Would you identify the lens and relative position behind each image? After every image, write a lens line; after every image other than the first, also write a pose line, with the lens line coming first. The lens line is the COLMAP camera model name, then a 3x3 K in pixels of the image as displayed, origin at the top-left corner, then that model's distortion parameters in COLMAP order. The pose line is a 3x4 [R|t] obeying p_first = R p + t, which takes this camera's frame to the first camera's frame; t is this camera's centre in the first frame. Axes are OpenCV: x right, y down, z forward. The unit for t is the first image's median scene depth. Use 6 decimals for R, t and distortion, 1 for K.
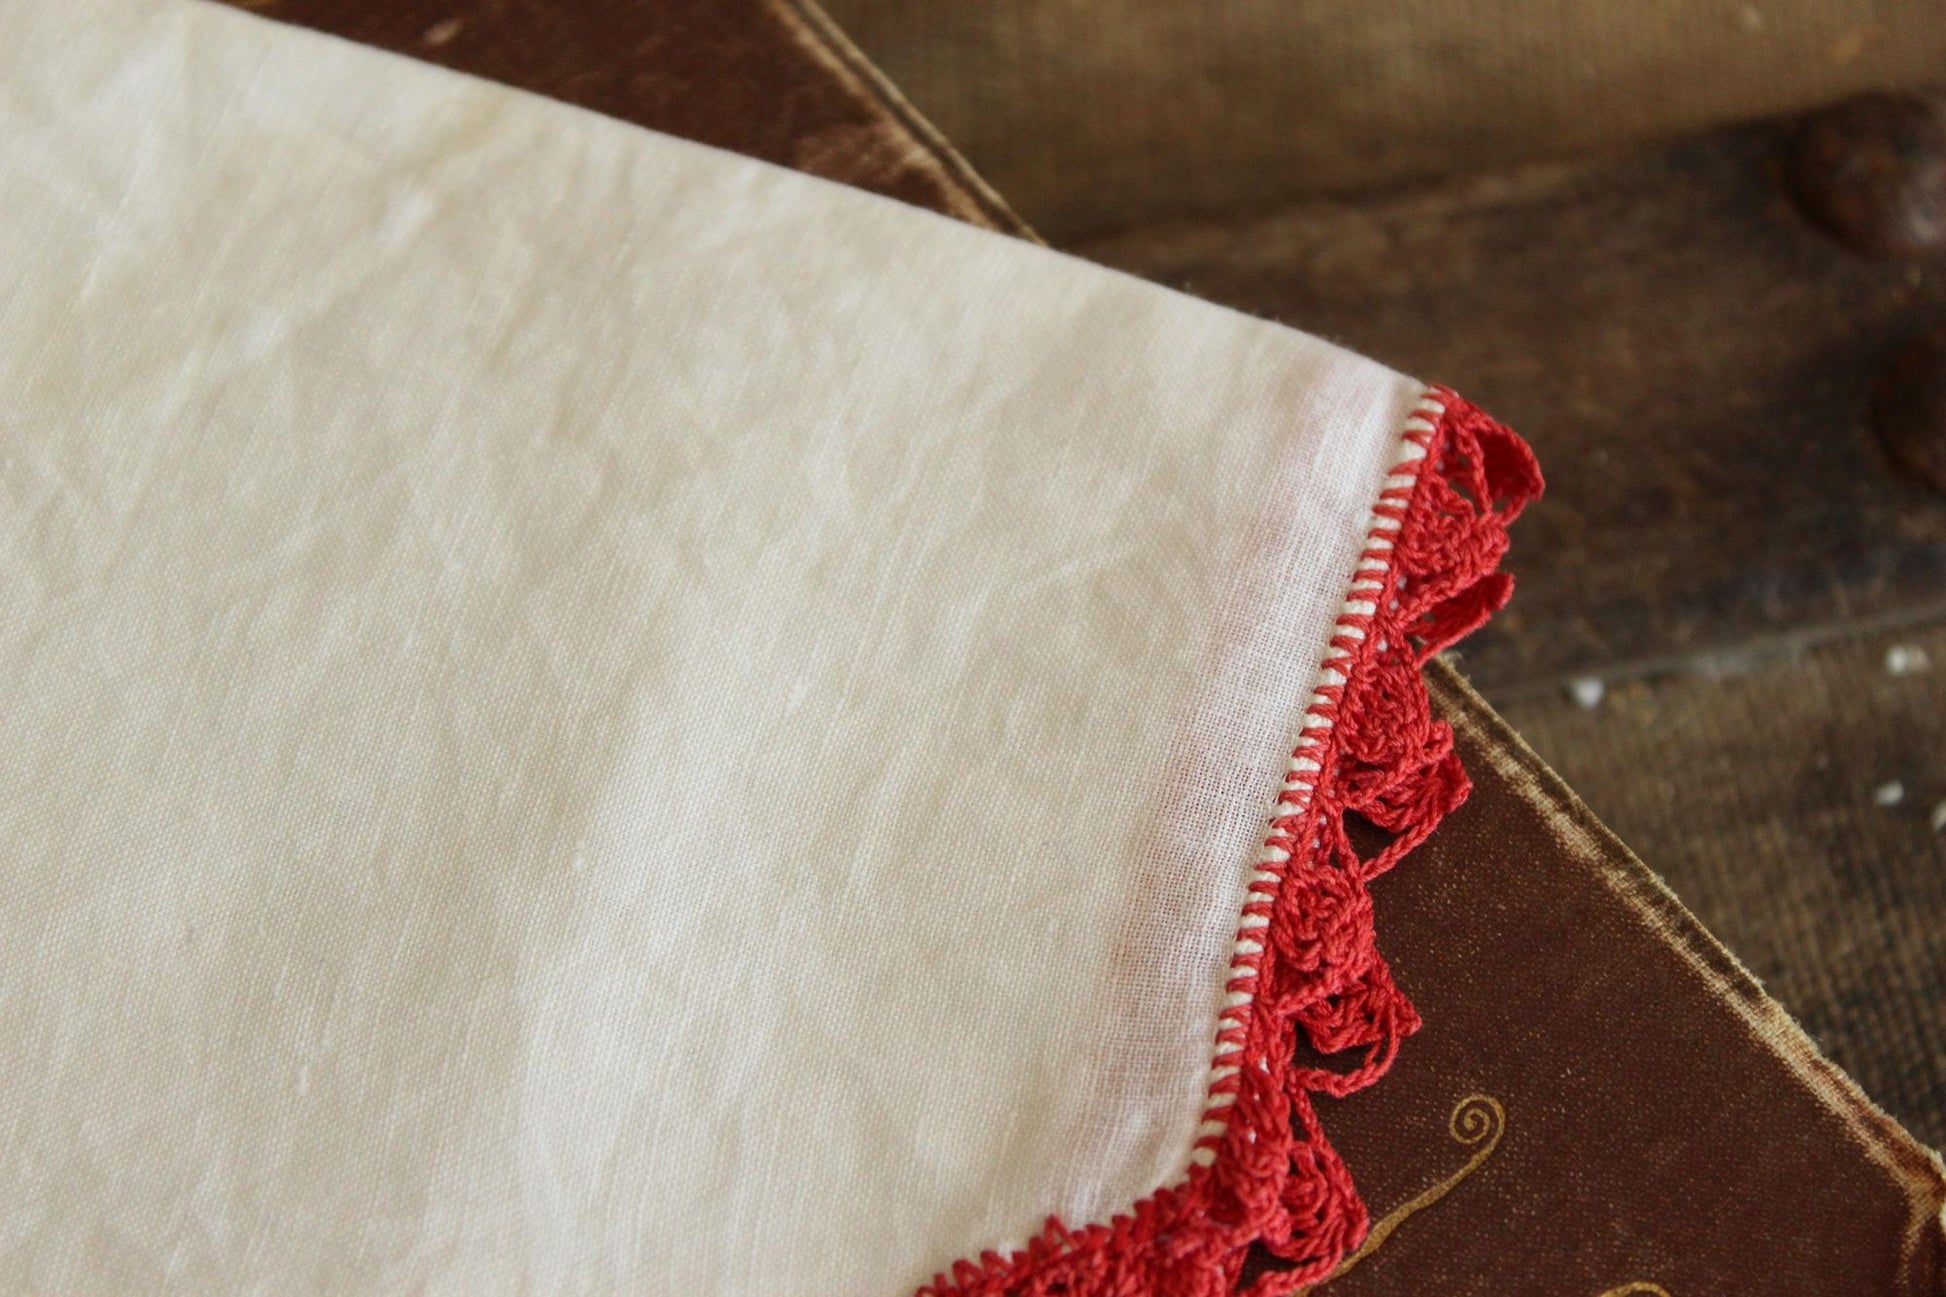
lens RADIAL K [[4660.0, 0, 973.0], [0, 4660.0, 648.5], [0, 0, 1]] dist [0.053470, 0.401829]
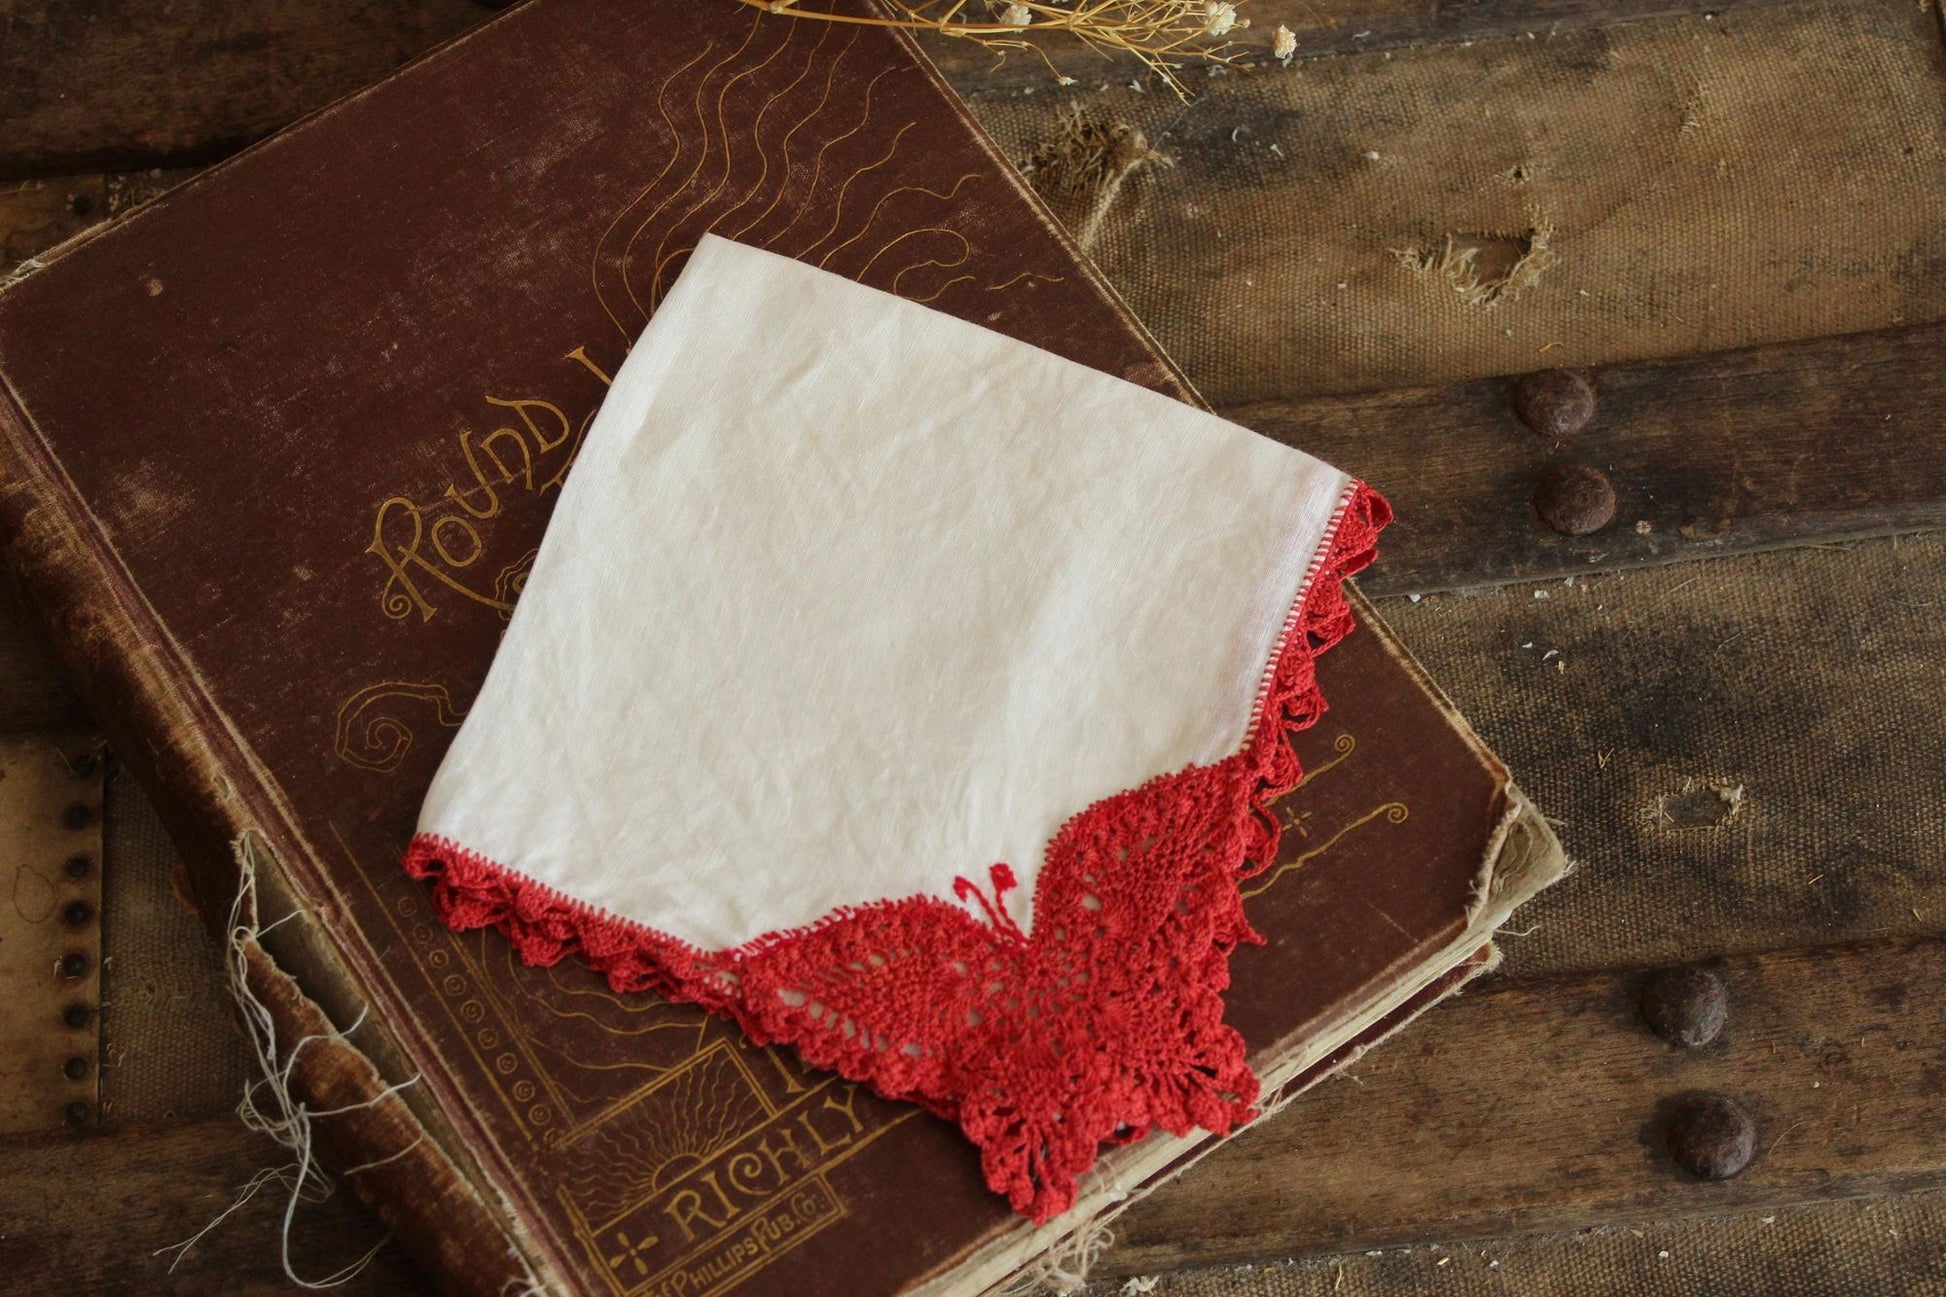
lens RADIAL K [[3471.8, 0, 973.0], [0, 3471.8, 648.5], [0, 0, 1]] dist [0.006861, 0.117850]
pose [[0.995810, 0.073980, -0.053755, -0.006363], [-0.072683, 0.997024, 0.025709, 0.006492], [0.055497, -0.021695, 0.998223, -1.047279]]
